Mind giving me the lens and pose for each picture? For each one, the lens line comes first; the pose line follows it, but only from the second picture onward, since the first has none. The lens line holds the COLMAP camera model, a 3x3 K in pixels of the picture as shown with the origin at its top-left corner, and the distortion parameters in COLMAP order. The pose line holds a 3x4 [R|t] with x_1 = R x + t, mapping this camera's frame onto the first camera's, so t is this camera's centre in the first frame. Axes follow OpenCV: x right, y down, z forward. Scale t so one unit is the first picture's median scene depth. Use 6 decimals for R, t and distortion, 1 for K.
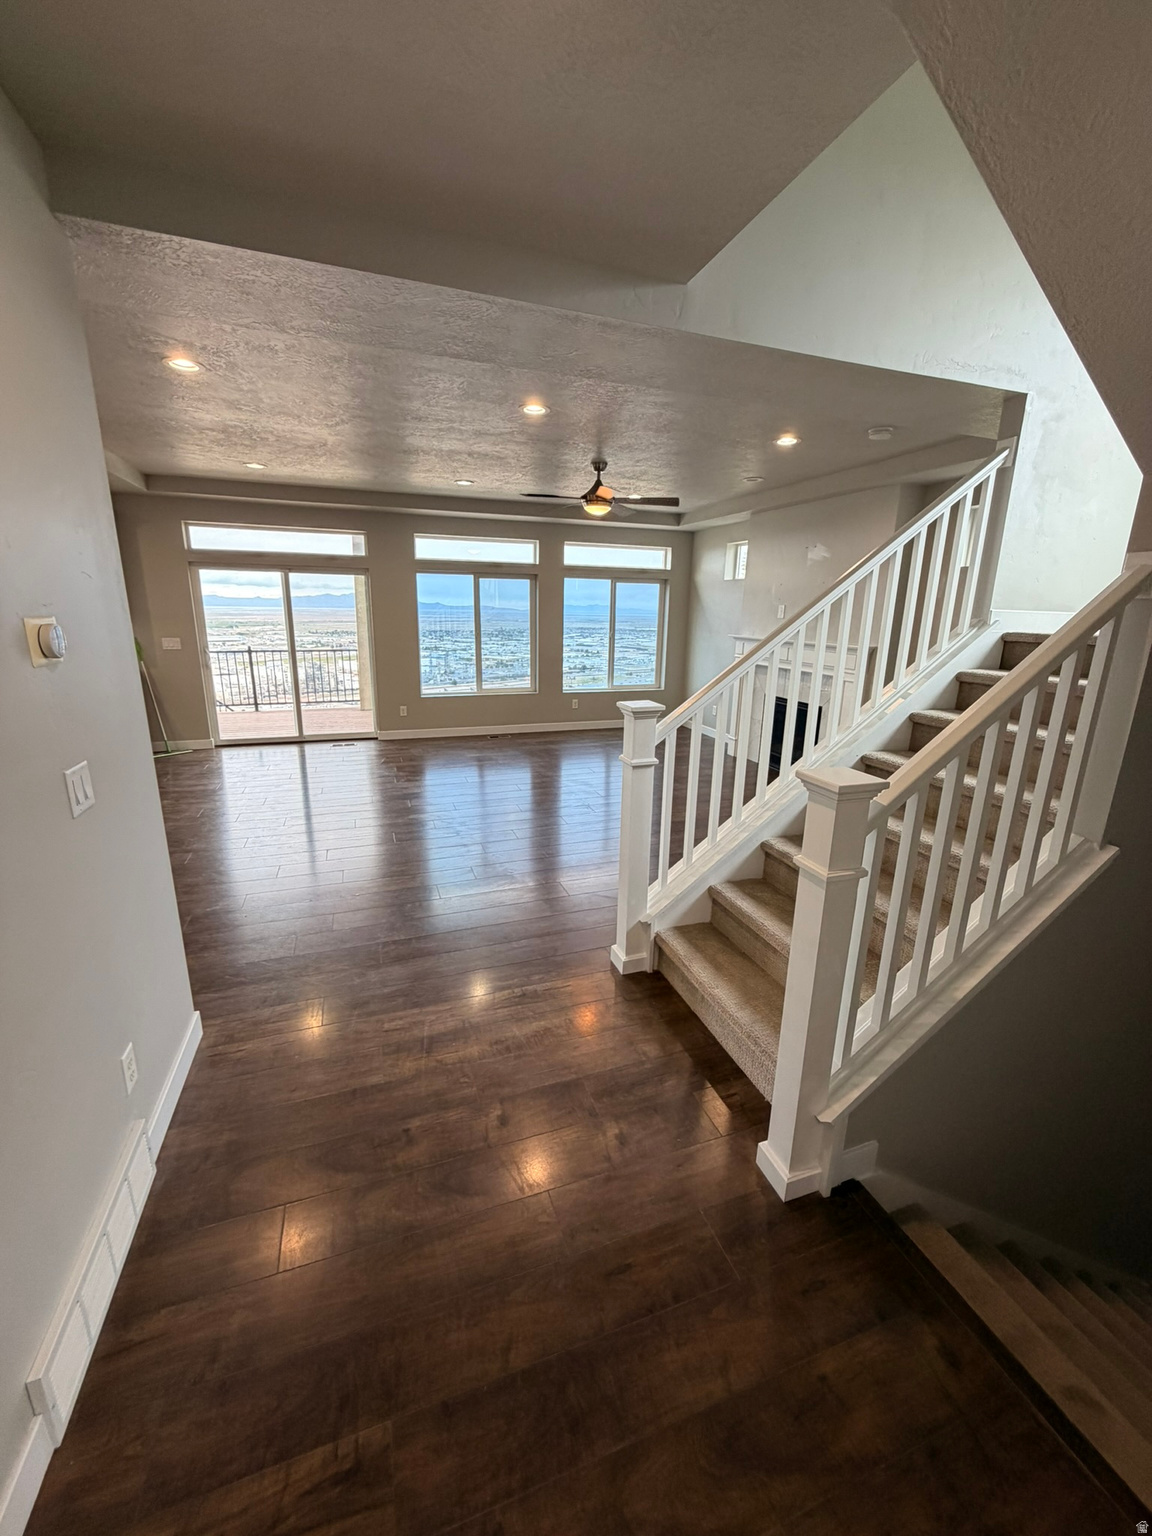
lens RADIAL K [[613.0, 0, 579.4], [0, 613.0, 763.0], [0, 0, 1]] dist [-0.001952, 0.000925]
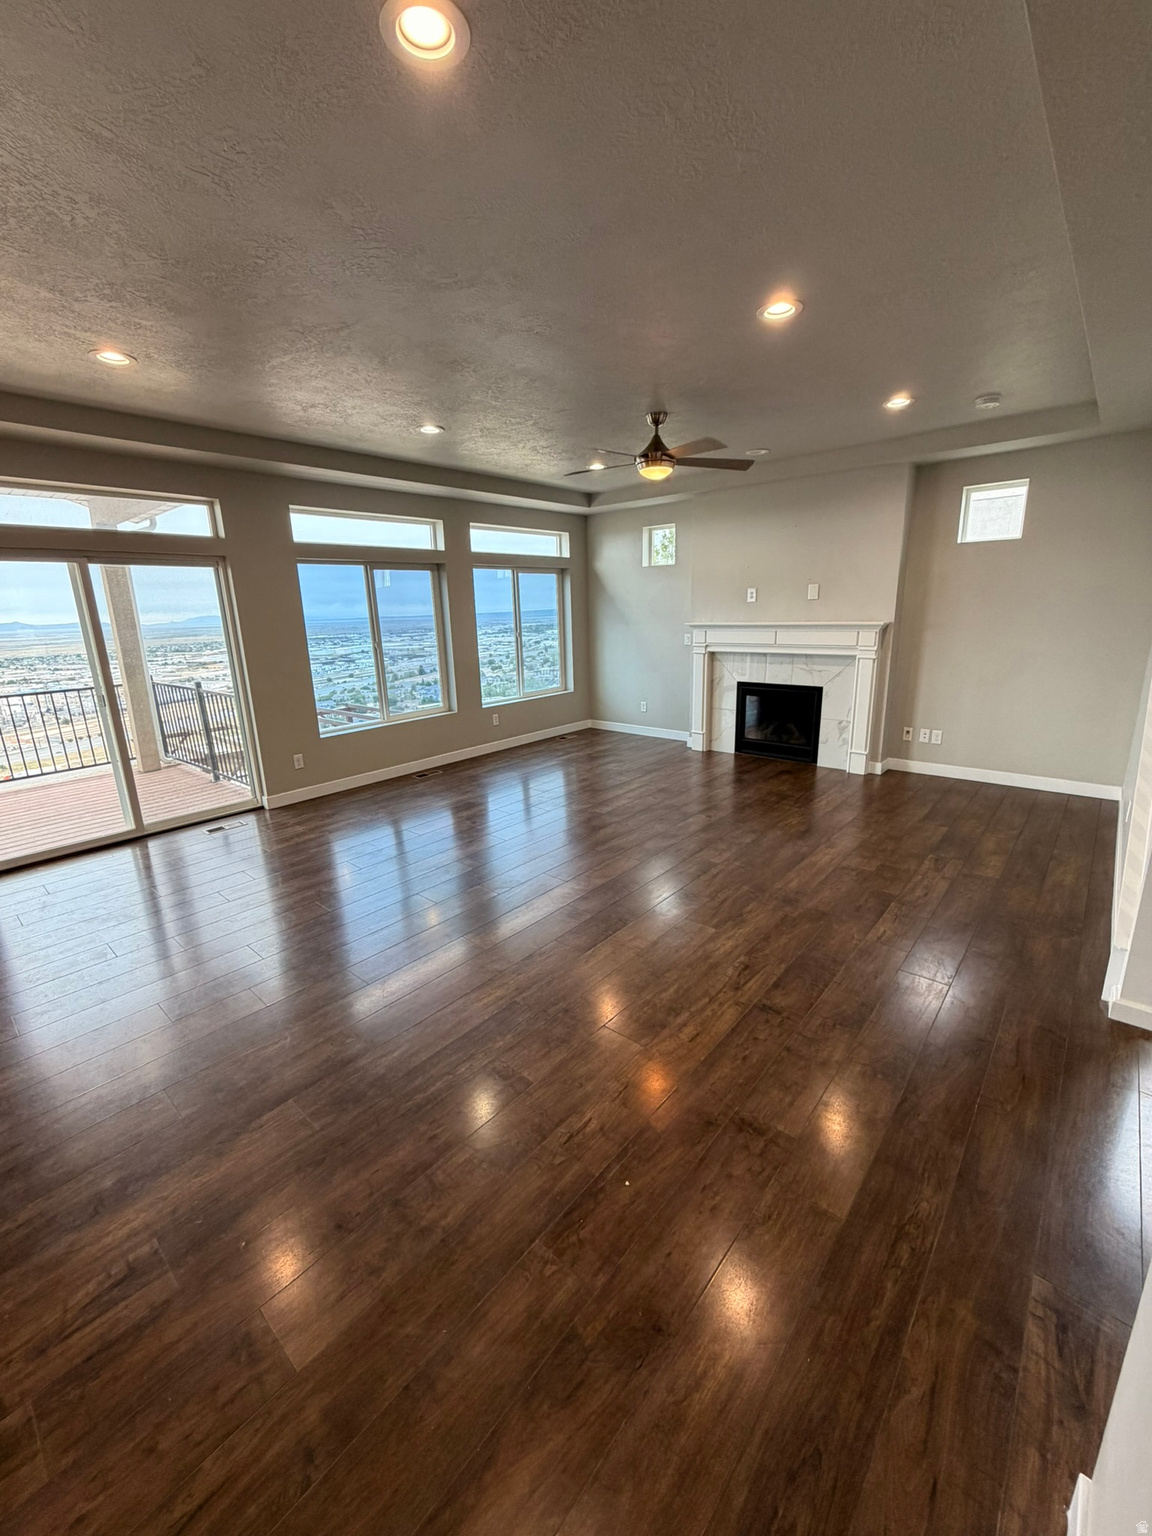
lens RADIAL K [[613.0, 0, 577.1], [0, 613.0, 774.0], [0, 0, 1]] dist [-0.001952, 0.000925]
pose [[0.870976, -0.172515, 0.460042, -0.326731], [0.165543, 0.984622, 0.055817, -0.057612], [-0.462597, 0.027541, 0.886141, 0.228809]]
